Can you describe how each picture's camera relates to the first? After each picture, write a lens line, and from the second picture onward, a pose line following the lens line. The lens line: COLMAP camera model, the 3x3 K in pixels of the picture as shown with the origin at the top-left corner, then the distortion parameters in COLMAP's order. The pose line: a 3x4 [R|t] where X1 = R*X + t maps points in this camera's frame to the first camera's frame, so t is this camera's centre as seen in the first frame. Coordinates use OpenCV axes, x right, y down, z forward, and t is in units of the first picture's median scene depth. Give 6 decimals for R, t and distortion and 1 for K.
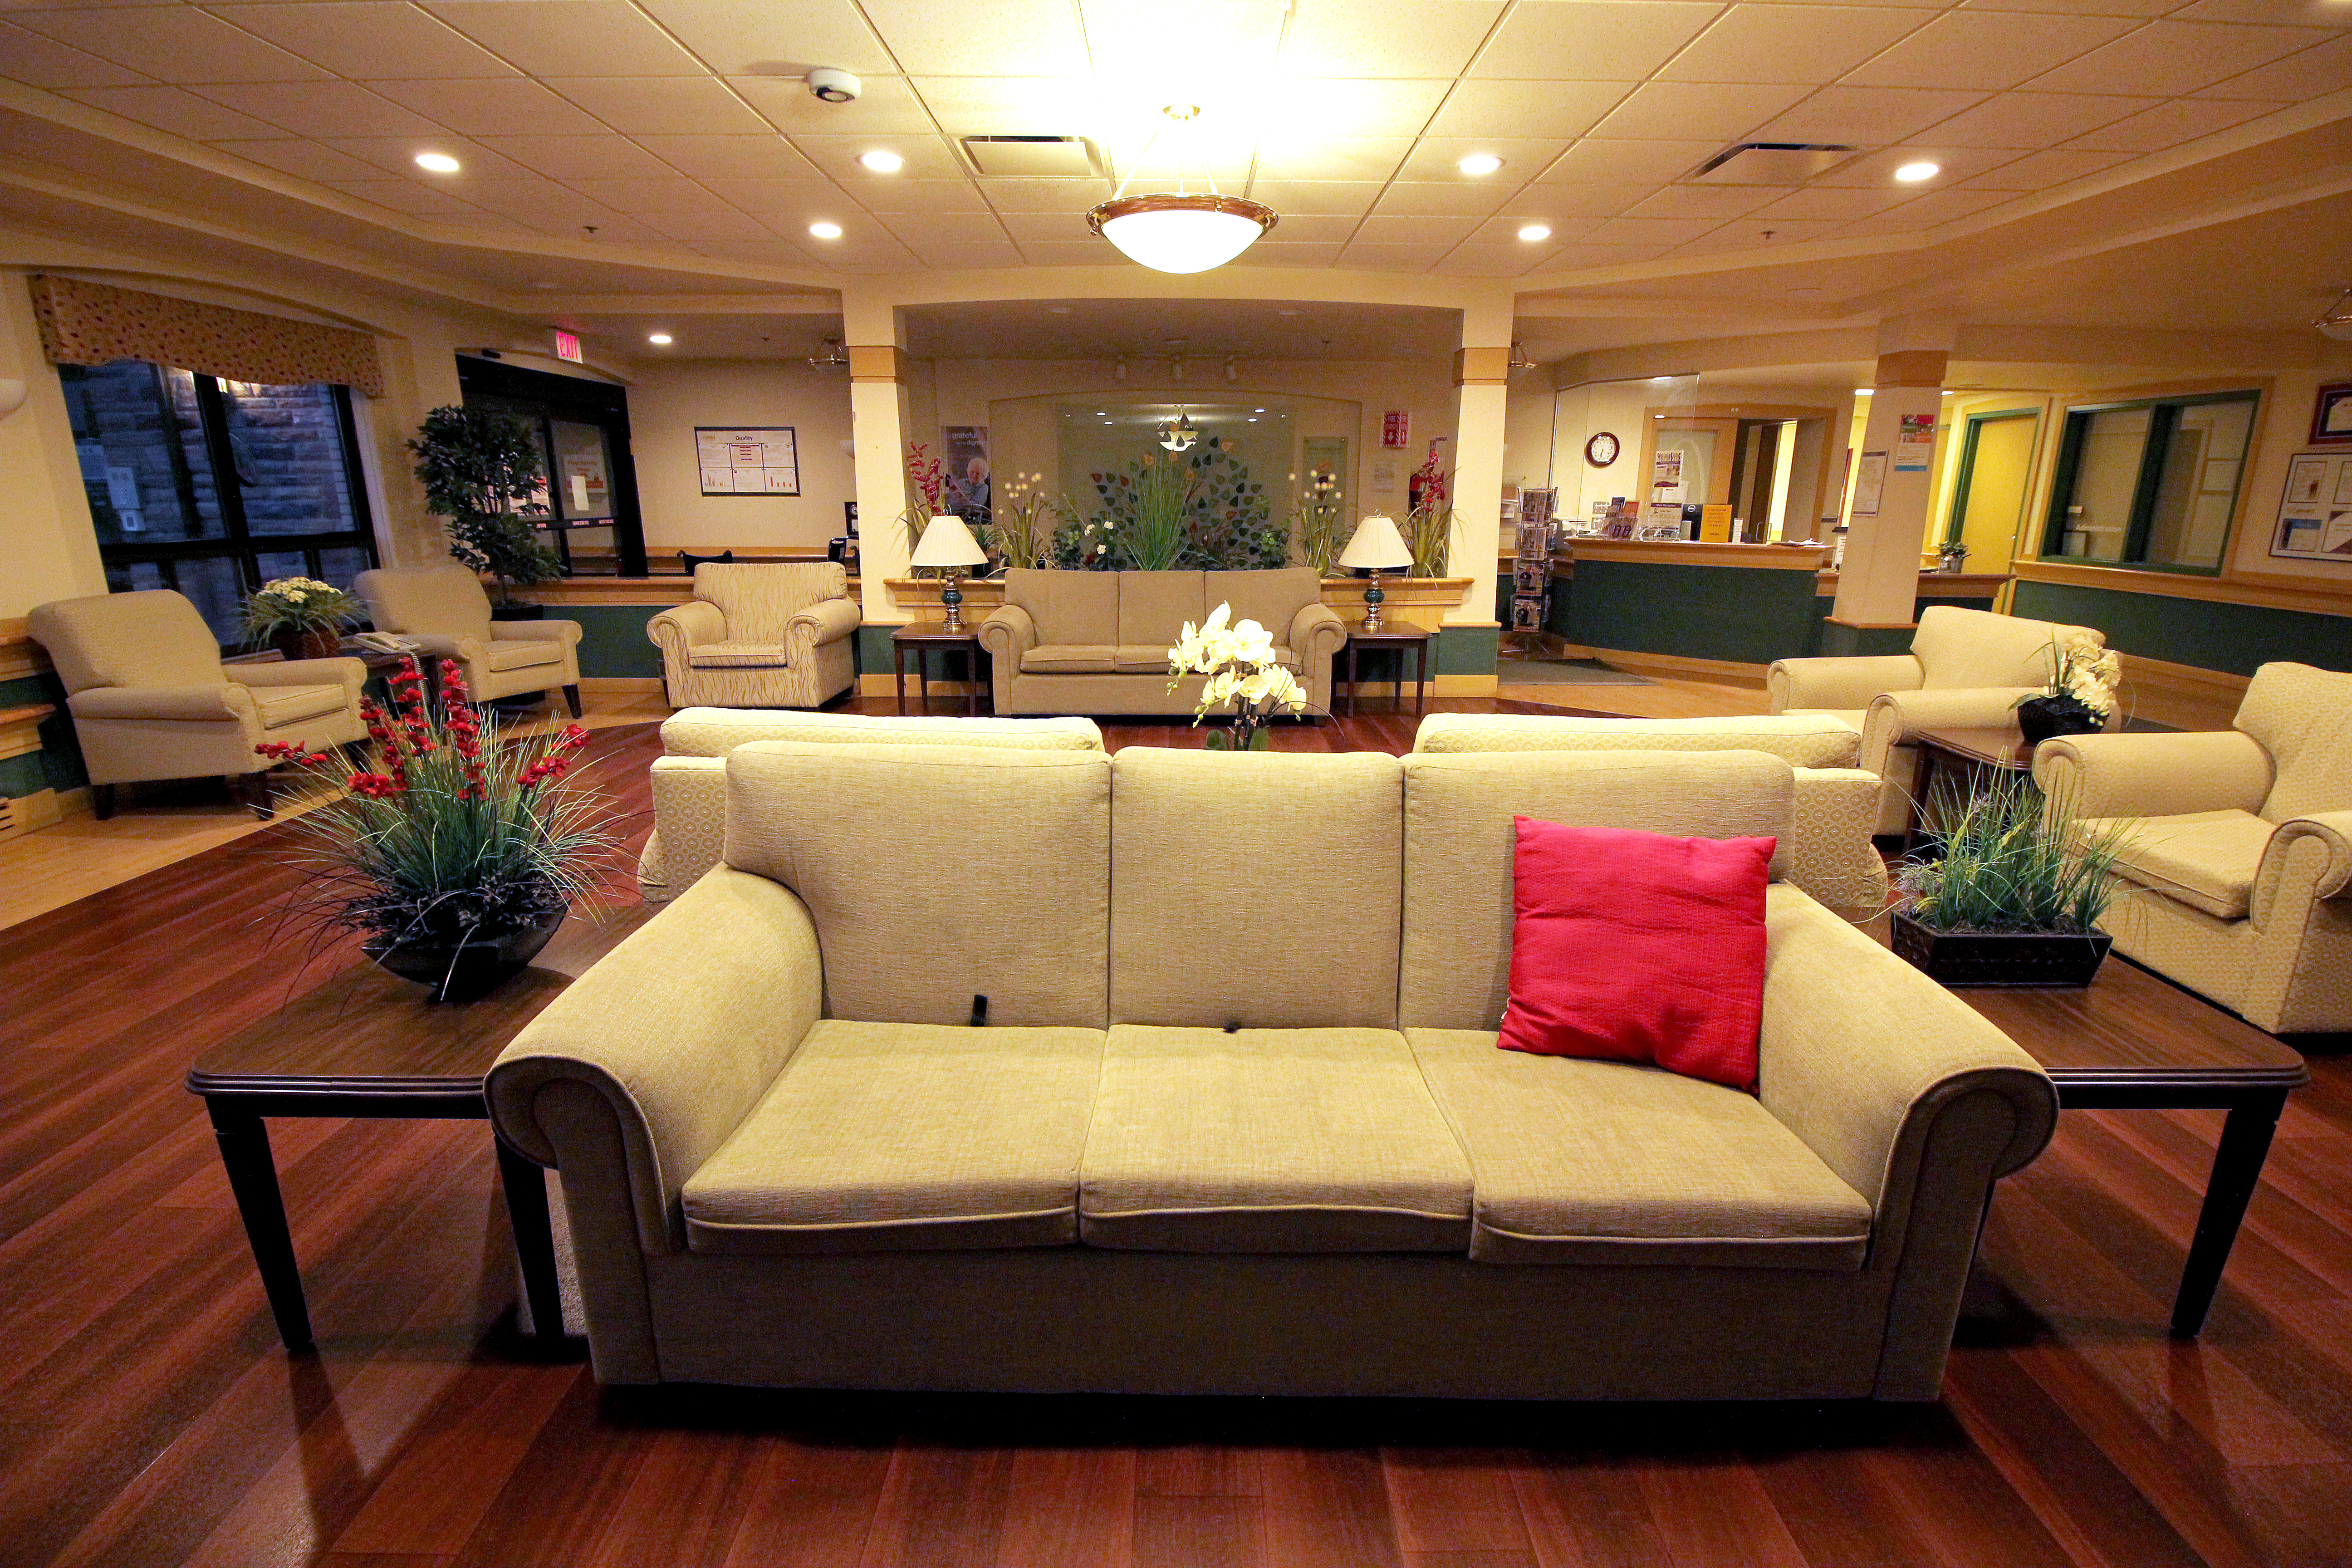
lens RADIAL K [[1088.5, 0, 1189.6], [0, 1088.5, 788.0], [0, 0, 1]] dist [-0.000063, -0.013042]
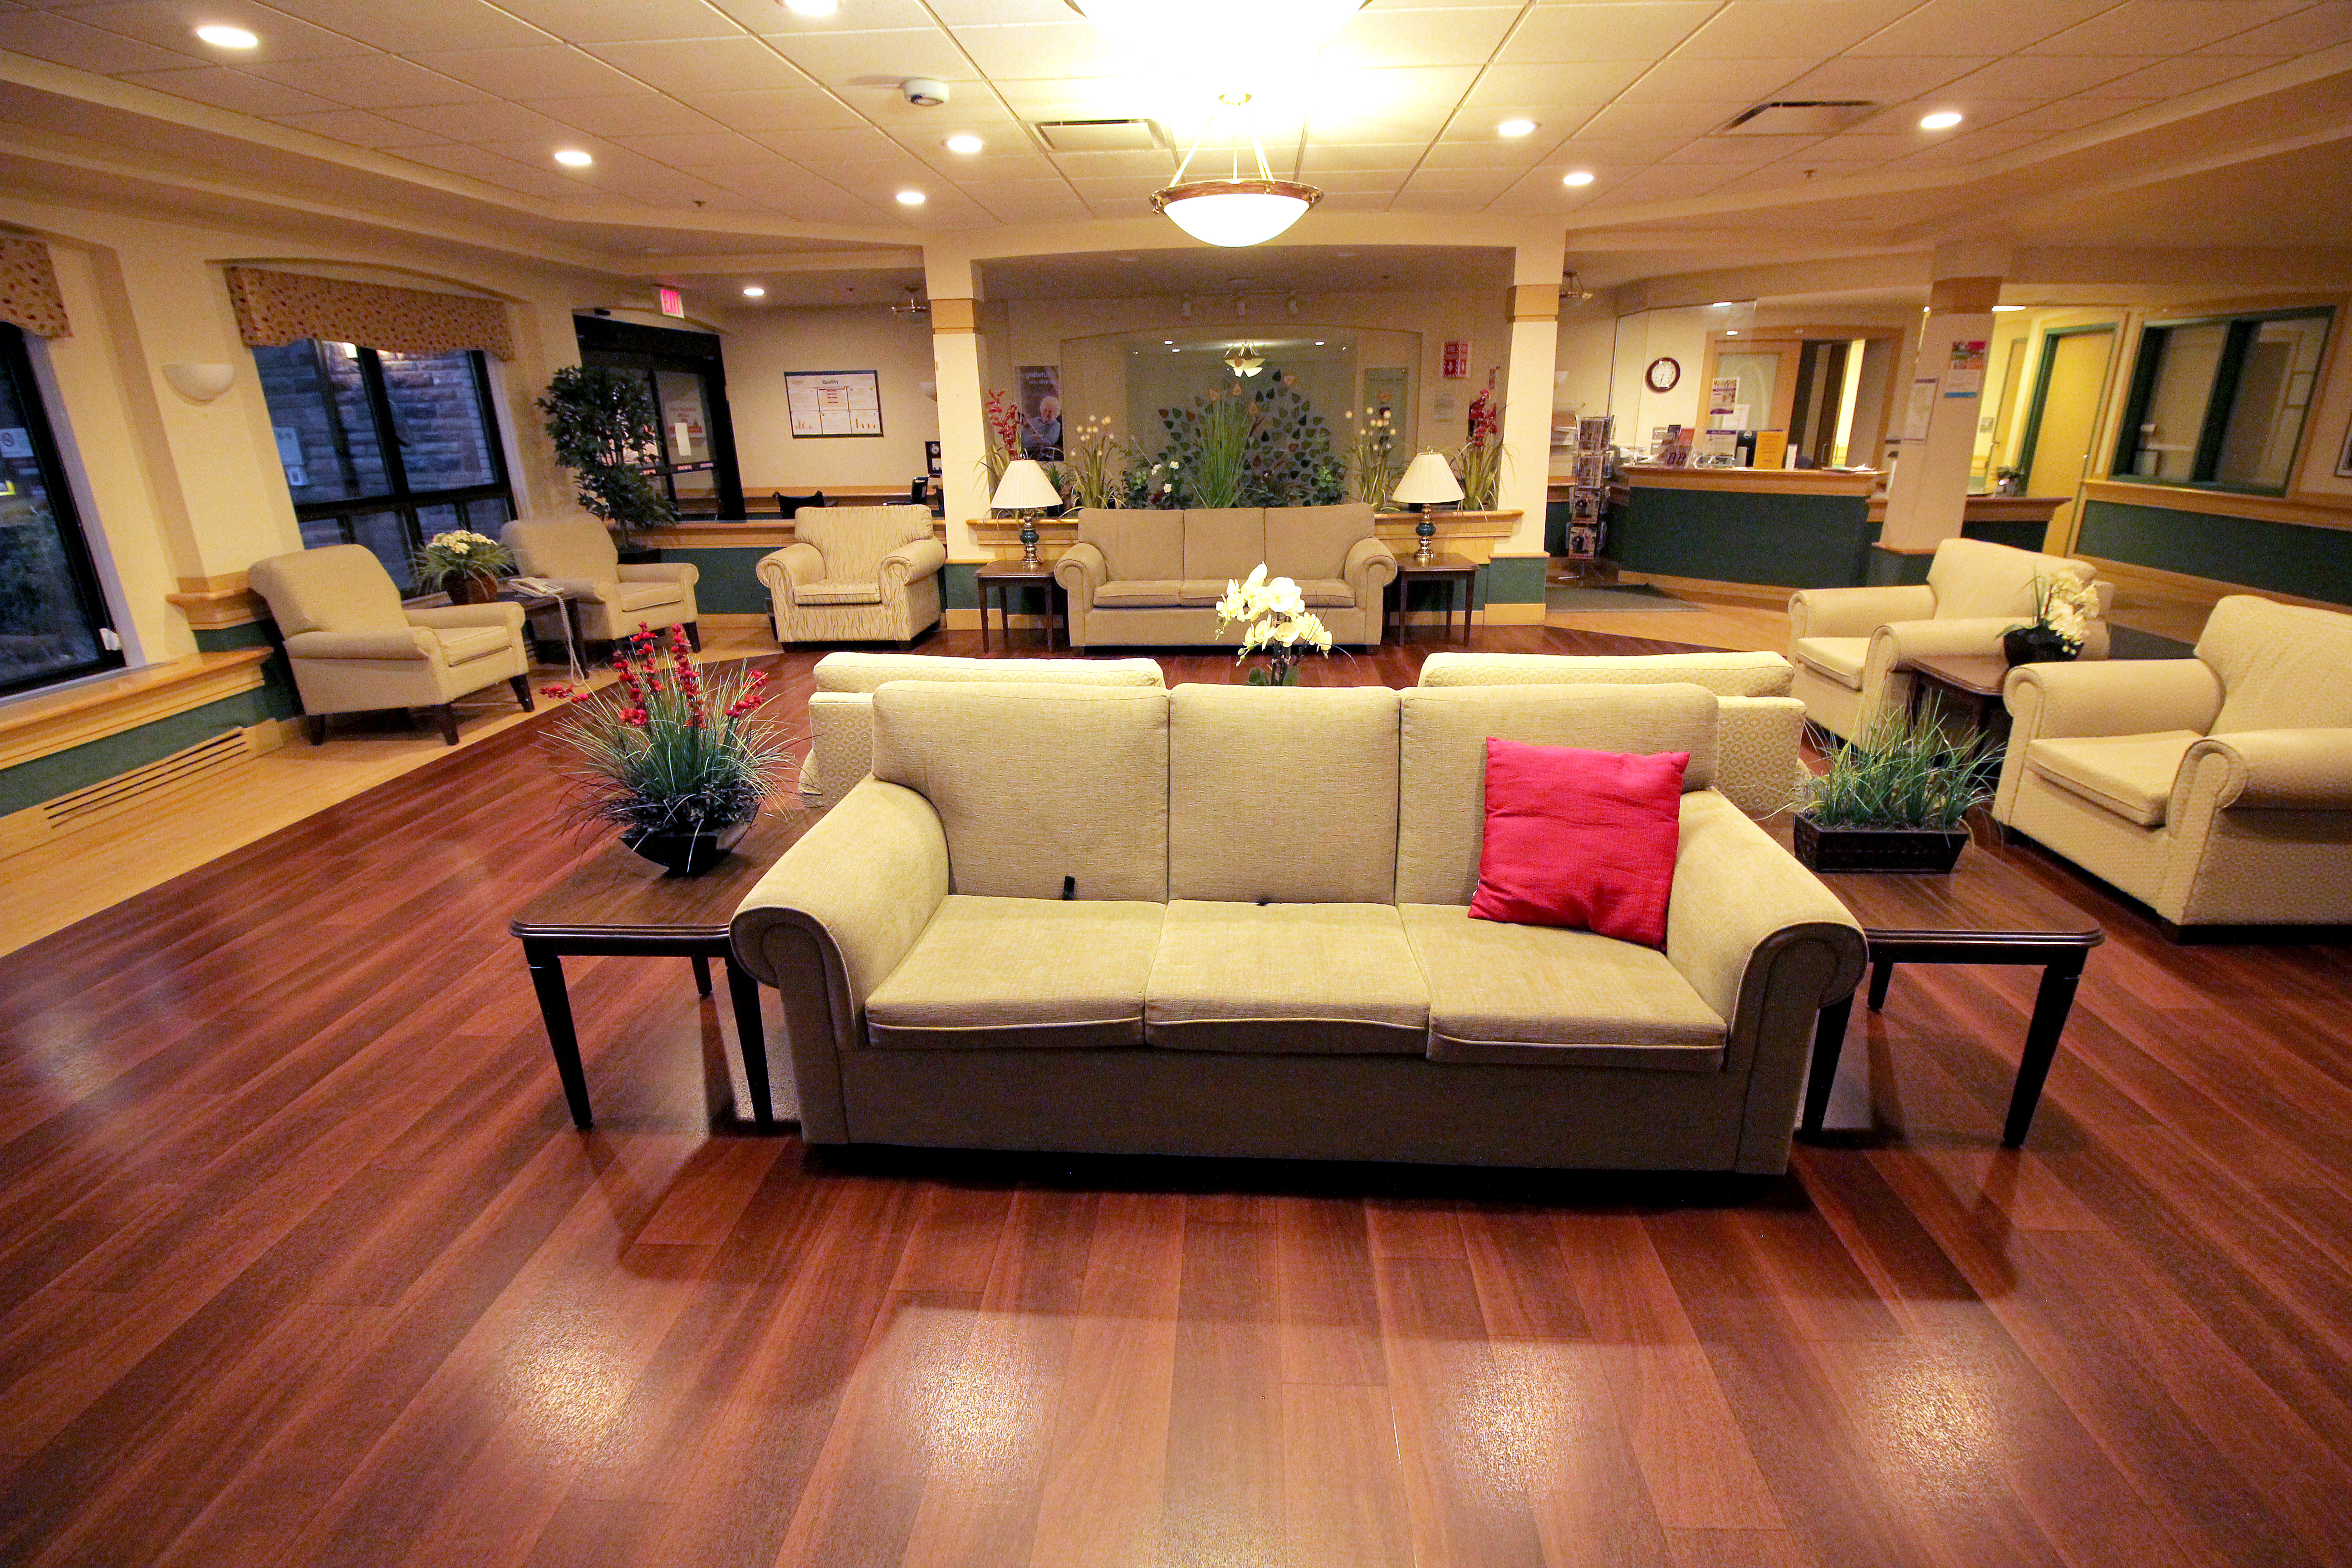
lens RADIAL K [[1088.5, 0, 1195.8], [0, 1088.5, 785.5], [0, 0, 1]] dist [-0.000063, -0.013042]
pose [[0.998203, -0.000301, -0.059930, 0.014958], [0.004367, 0.997694, 0.067736, -0.002174], [0.059772, -0.067876, 0.995902, -0.115030]]
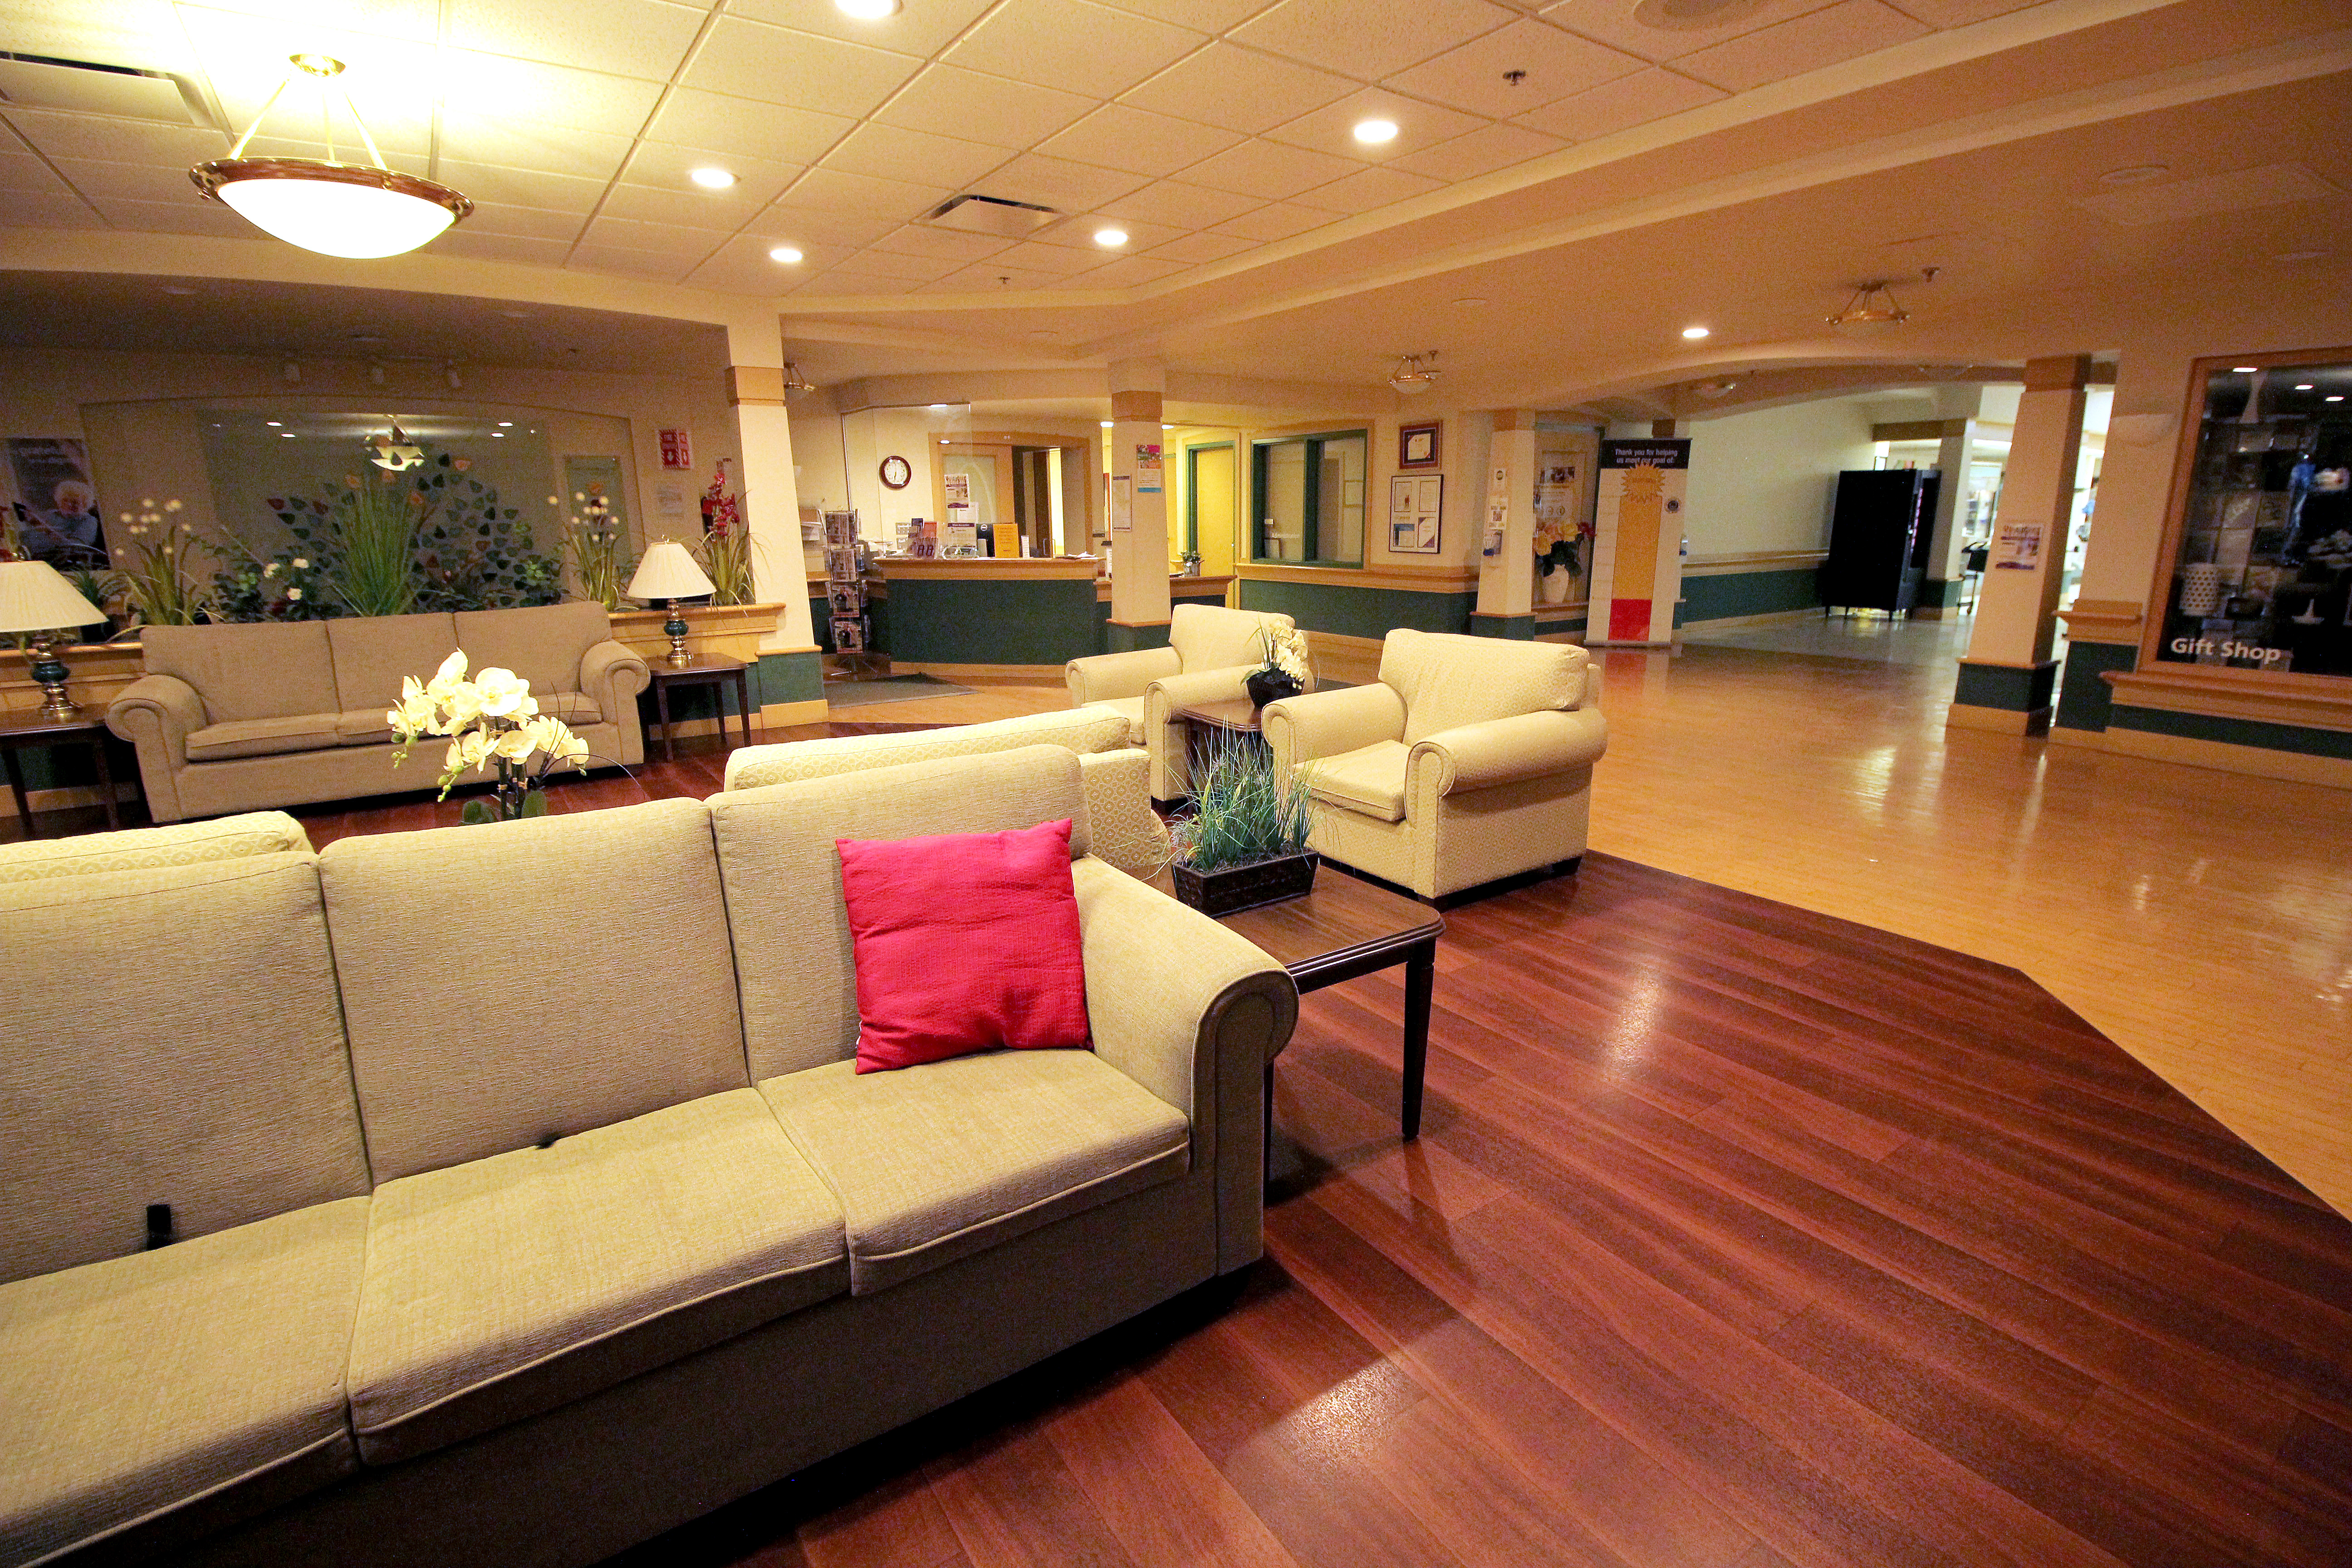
lens RADIAL K [[1088.5, 0, 1197.1], [0, 1088.5, 787.0], [0, 0, 1]] dist [-0.000063, -0.013042]
pose [[0.824508, -0.148003, 0.546152, 0.014472], [0.158532, 0.986953, 0.028126, 0.000840], [-0.543189, 0.063392, 0.837214, -0.004694]]
